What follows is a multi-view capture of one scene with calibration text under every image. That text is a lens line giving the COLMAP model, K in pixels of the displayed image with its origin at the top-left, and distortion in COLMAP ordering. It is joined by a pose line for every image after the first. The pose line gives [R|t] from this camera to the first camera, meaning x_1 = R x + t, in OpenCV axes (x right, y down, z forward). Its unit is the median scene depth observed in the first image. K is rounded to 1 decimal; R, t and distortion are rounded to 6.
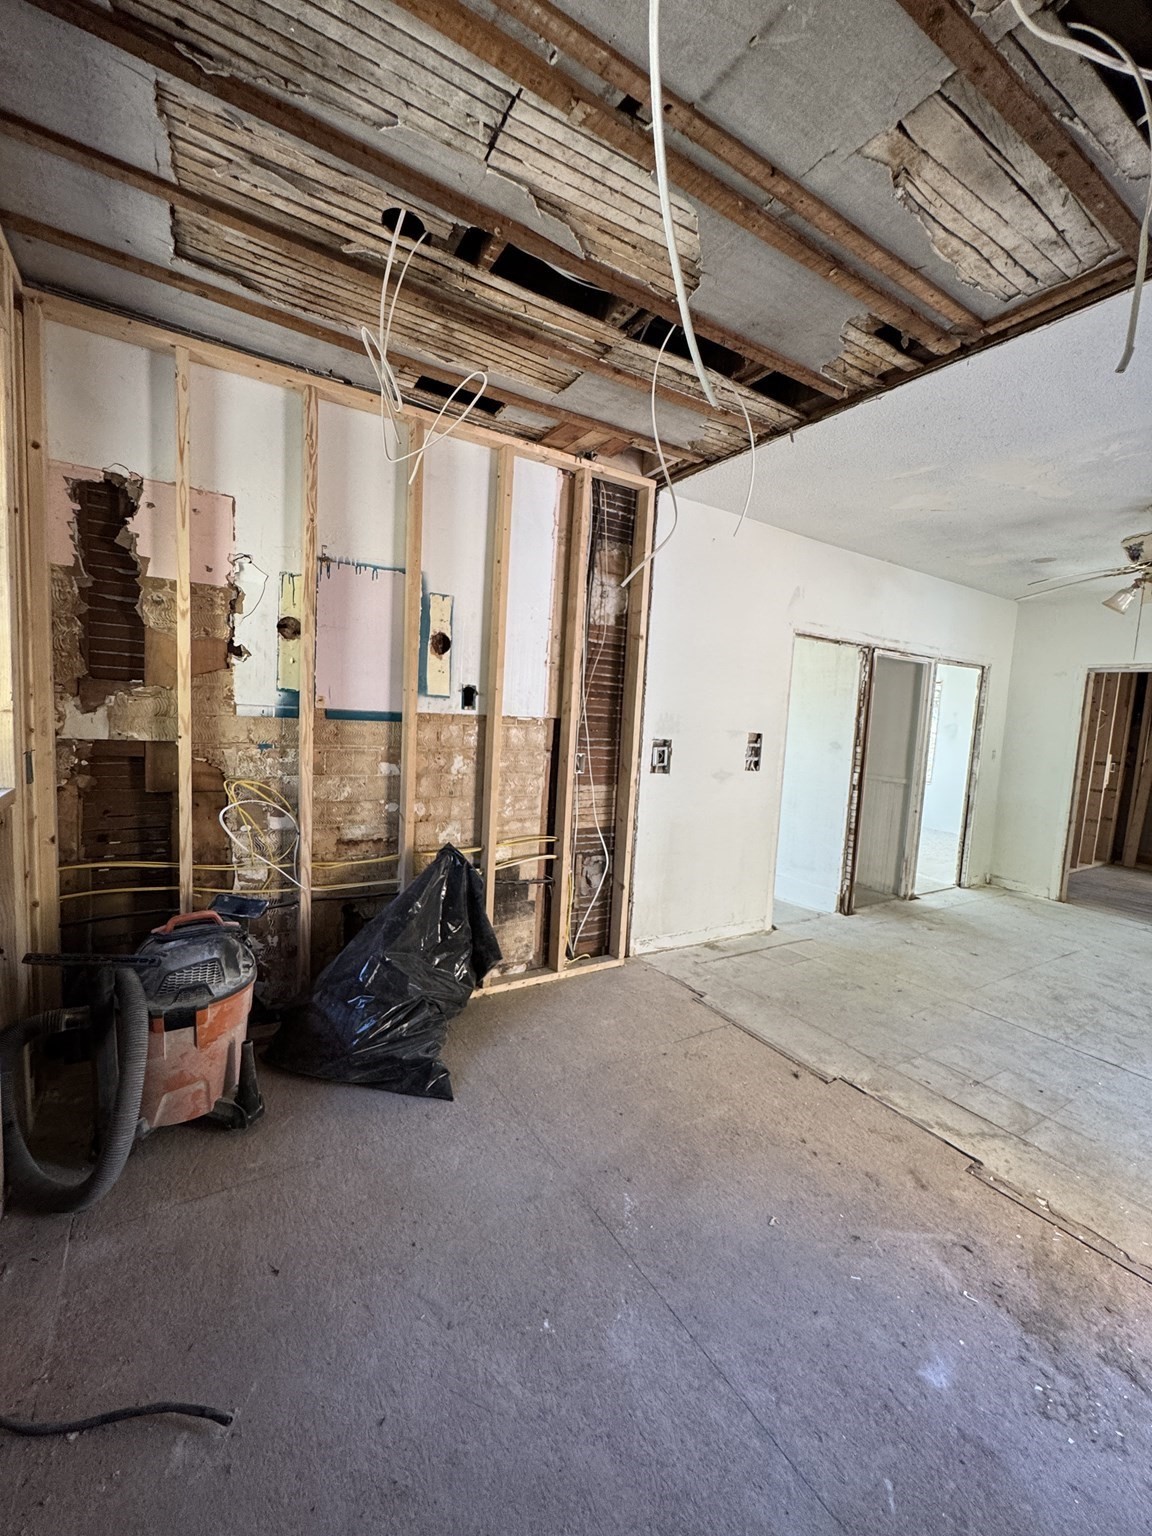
lens RADIAL K [[615.5, 0, 574.4], [0, 615.5, 766.1], [0, 0, 1]] dist [-0.003932, 0.000431]
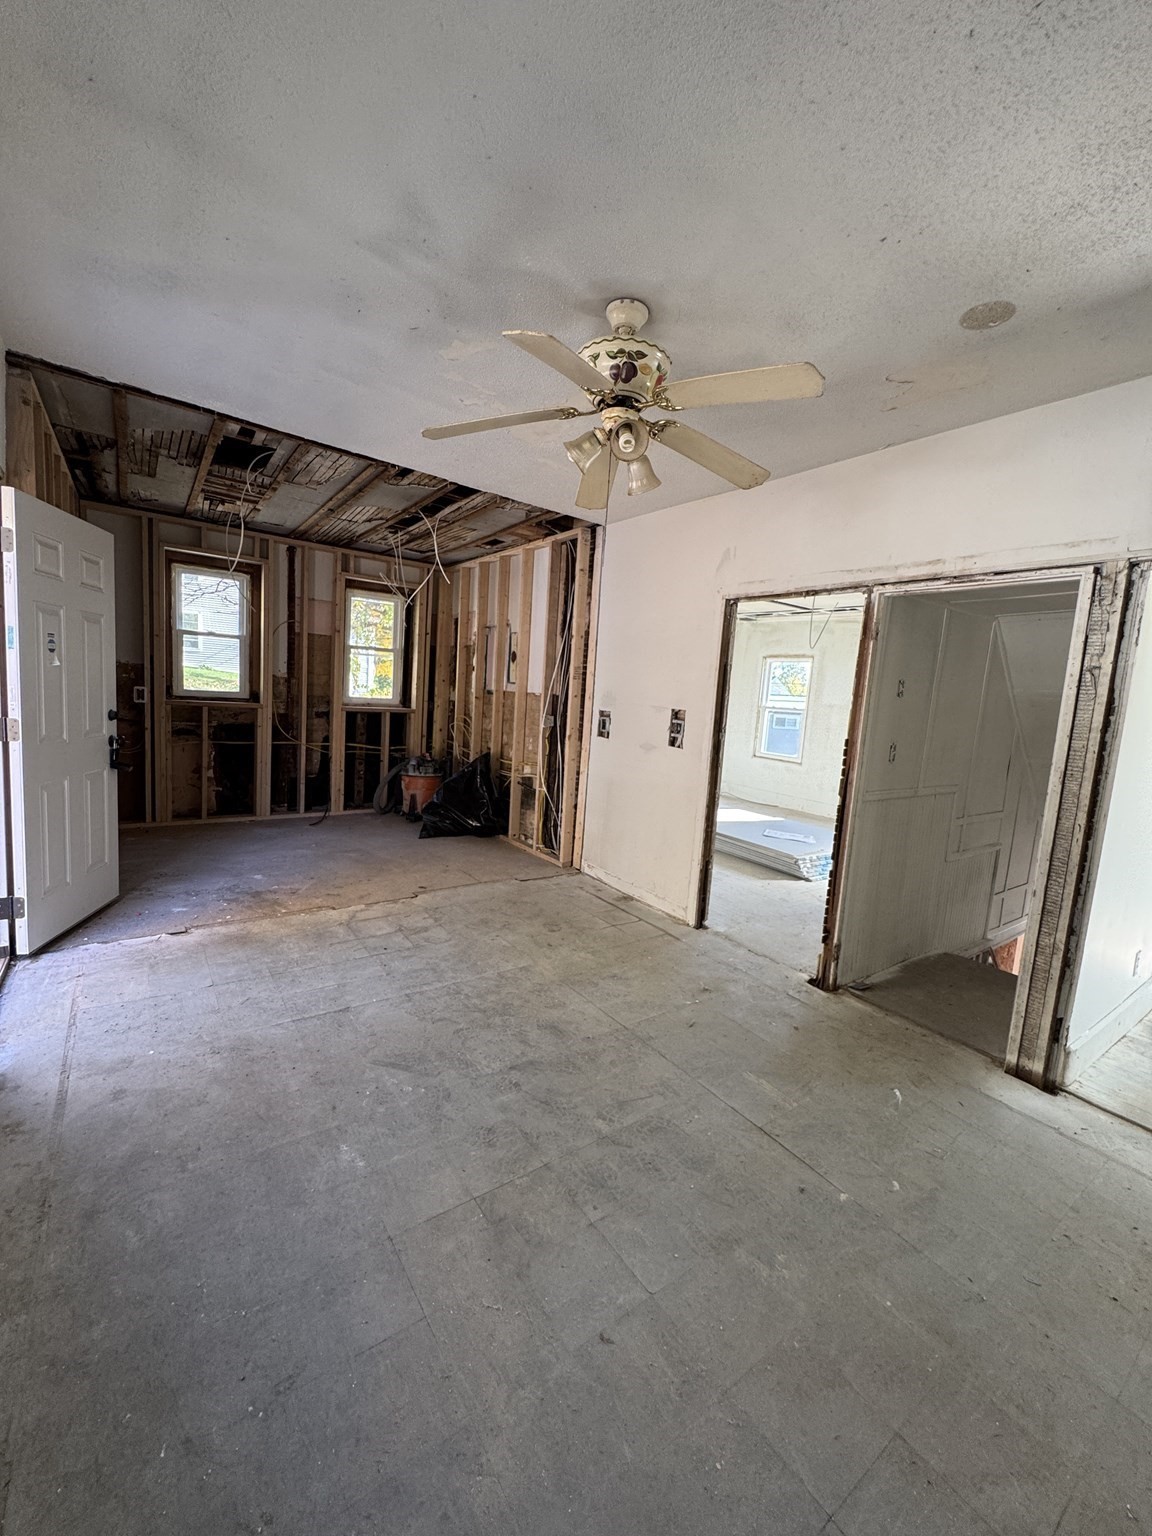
lens RADIAL K [[615.5, 0, 580.0], [0, 615.5, 765.9], [0, 0, 1]] dist [-0.003932, 0.000431]
pose [[0.073705, 0.068126, -0.994950, 1.666892], [-0.153654, 0.986527, 0.056167, 0.006578], [0.985372, 0.148738, 0.083180, 1.000524]]
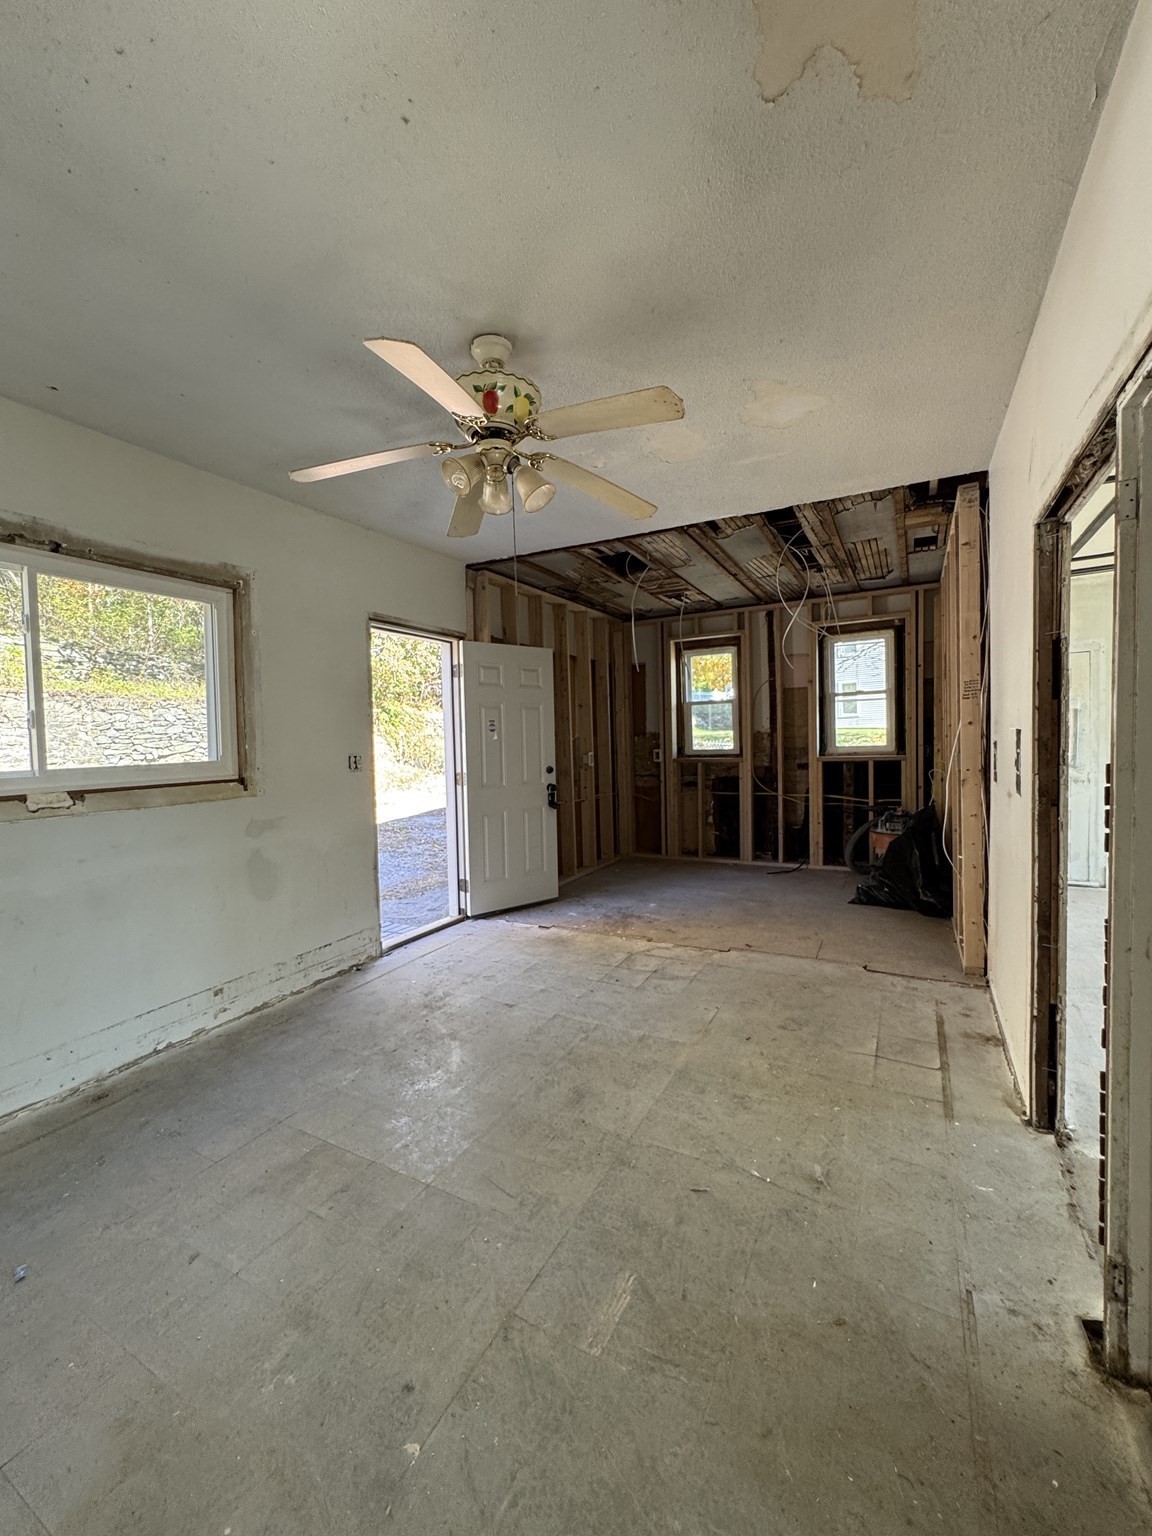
lens RADIAL K [[615.5, 0, 573.6], [0, 615.5, 765.4], [0, 0, 1]] dist [-0.003932, 0.000431]
pose [[-0.870319, -0.007750, -0.492427, 1.236526], [-0.062894, 0.993438, 0.095525, -0.063780], [0.488456, 0.114107, -0.865096, 1.691145]]
